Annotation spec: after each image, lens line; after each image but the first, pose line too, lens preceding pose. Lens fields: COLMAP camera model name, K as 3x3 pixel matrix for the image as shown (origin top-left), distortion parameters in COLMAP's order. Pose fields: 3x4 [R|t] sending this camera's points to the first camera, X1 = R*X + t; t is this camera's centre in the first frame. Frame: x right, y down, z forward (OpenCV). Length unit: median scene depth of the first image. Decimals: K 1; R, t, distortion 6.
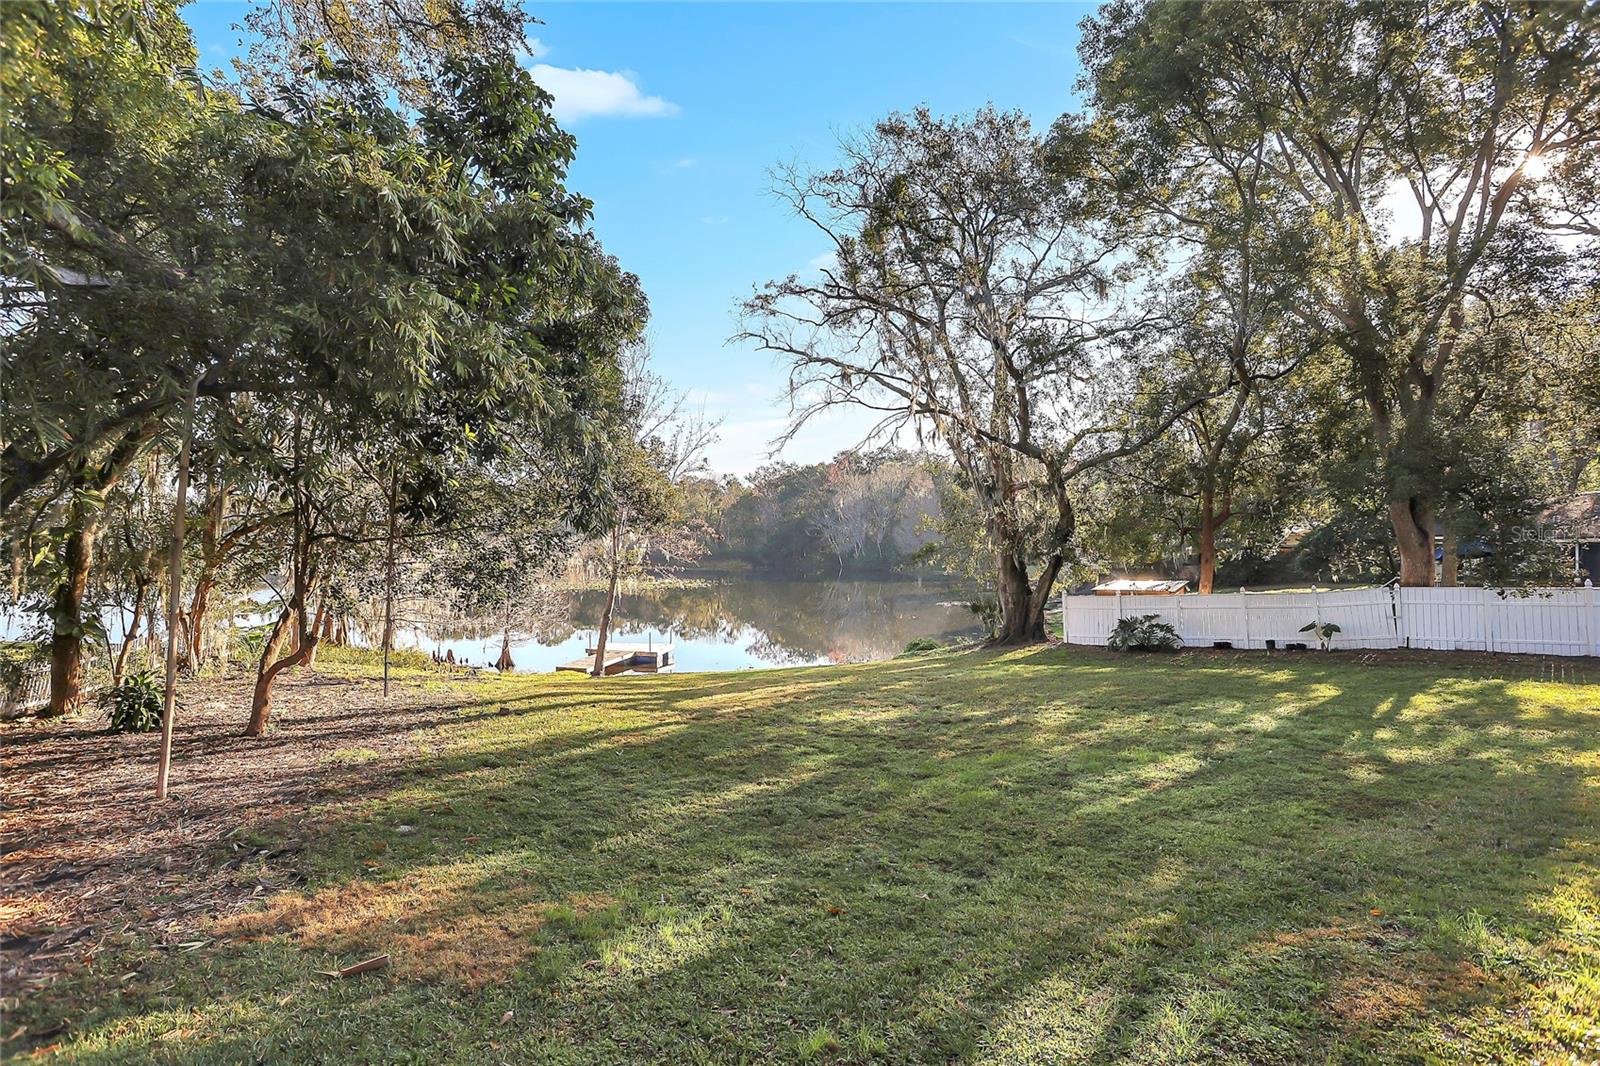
lens RADIAL K [[781.8, 0, 820.4], [0, 781.8, 529.4], [0, 0, 1]] dist [-0.103006, 0.073170]
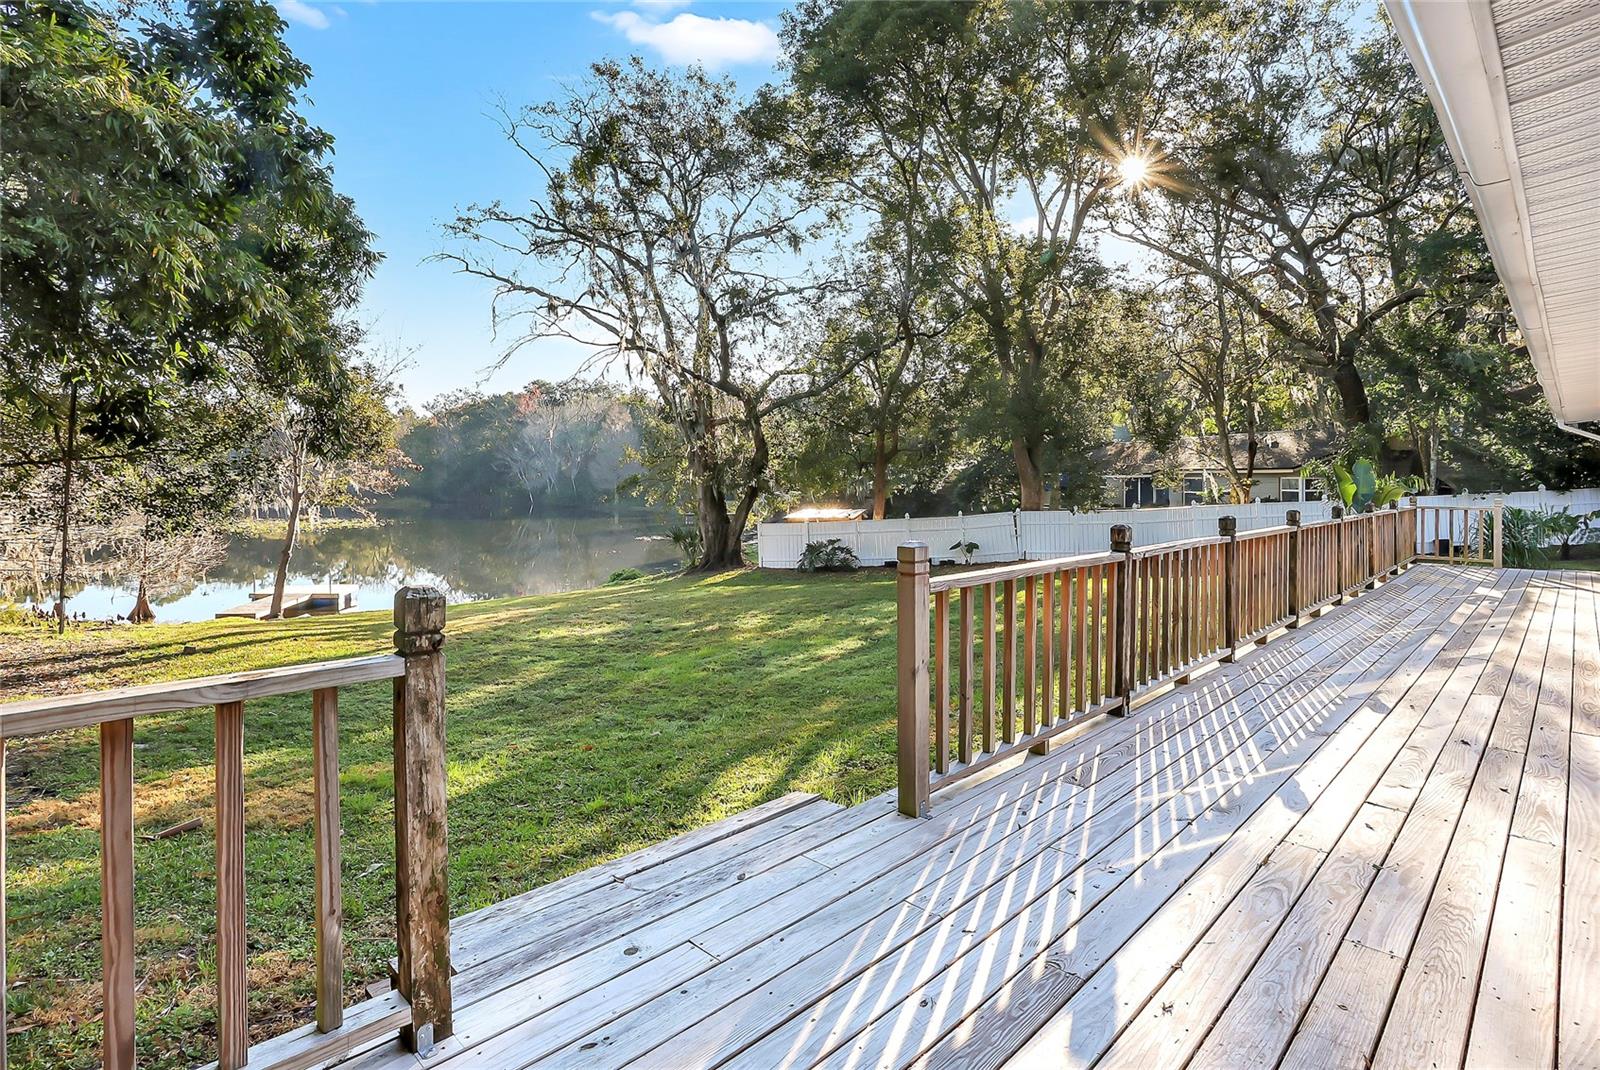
lens RADIAL K [[791.7, 0, 800.0], [0, 791.7, 535.0], [0, 0, 1]] dist [-0.070464, 0.036898]
pose [[0.937405, -0.020423, 0.347641, -0.029620], [-0.010395, 0.996193, 0.086553, 0.006436], [-0.348085, -0.084749, 0.933624, -0.097491]]
